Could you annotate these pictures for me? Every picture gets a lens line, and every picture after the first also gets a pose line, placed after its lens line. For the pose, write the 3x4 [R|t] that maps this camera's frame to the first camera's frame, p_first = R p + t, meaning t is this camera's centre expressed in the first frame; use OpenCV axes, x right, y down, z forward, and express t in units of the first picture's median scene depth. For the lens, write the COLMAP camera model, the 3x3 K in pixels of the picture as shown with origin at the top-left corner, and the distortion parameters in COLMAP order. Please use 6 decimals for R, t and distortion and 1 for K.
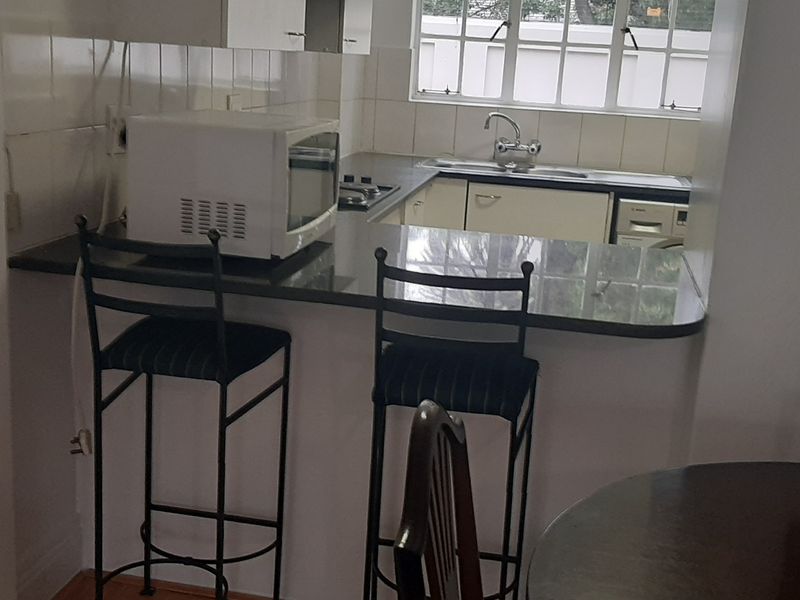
lens RADIAL K [[988.2, 0, 400.7], [0, 988.2, 299.4], [0, 0, 1]] dist [-0.020120, -0.052023]
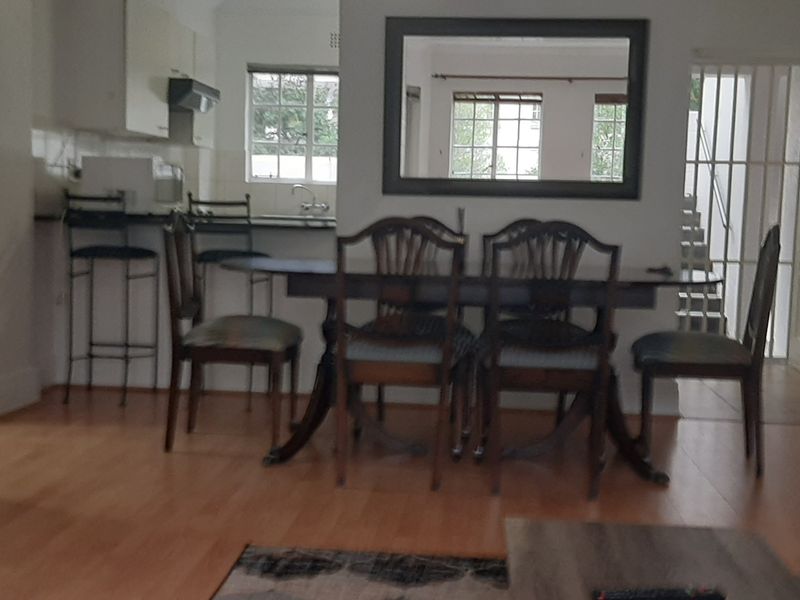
lens RADIAL K [[988.2, 0, 400.7], [0, 988.2, 299.4], [0, 0, 1]] dist [-0.020120, -0.052023]
pose [[0.994926, -0.044330, 0.090316, 0.203892], [0.057325, 0.987504, -0.146798, 0.455814], [-0.082680, 0.151230, 0.985035, -1.088256]]
